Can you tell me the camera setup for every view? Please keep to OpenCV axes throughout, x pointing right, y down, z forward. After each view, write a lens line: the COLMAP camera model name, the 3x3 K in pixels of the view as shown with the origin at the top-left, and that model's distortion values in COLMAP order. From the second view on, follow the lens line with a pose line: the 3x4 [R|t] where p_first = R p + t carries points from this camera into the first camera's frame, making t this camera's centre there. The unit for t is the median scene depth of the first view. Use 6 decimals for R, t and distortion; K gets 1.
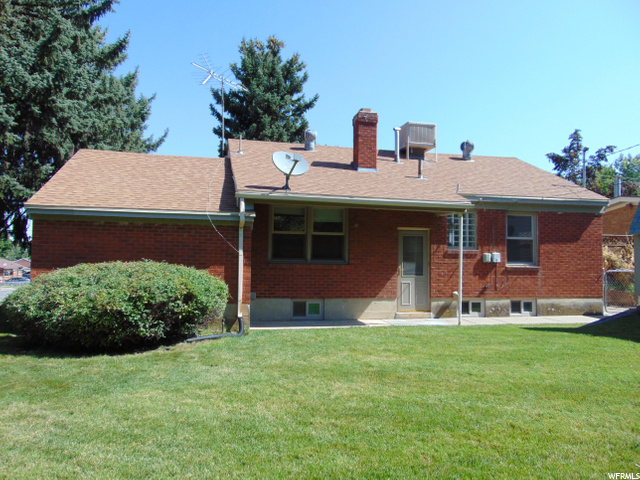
lens RADIAL K [[481.6, 0, 320.0], [0, 481.6, 240.0], [0, 0, 1]] dist [-0.002621, 0.003984]
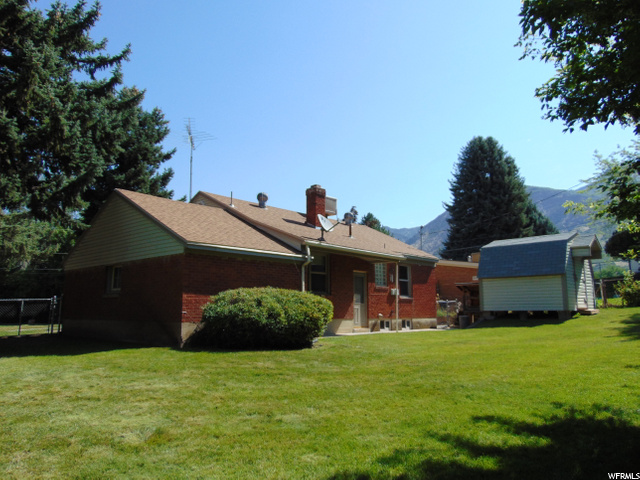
lens RADIAL K [[476.1, 0, 314.8], [0, 476.1, 240.4], [0, 0, 1]] dist [-0.028897, 0.009115]
pose [[0.826566, 0.073618, 0.558005, -0.769214], [-0.018284, 0.994398, -0.104109, 0.037112], [-0.562543, 0.075850, 0.823281, -0.144057]]
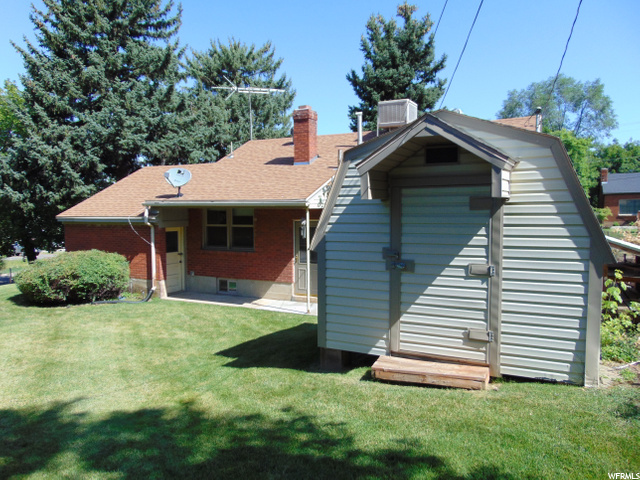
lens RADIAL K [[476.1, 0, 314.8], [0, 476.1, 240.4], [0, 0, 1]] dist [-0.028897, 0.009115]
pose [[0.774983, 0.023180, -0.631557, 0.903884], [0.043894, 0.994940, 0.090379, -0.075927], [0.630456, -0.097763, 0.770044, 0.191341]]
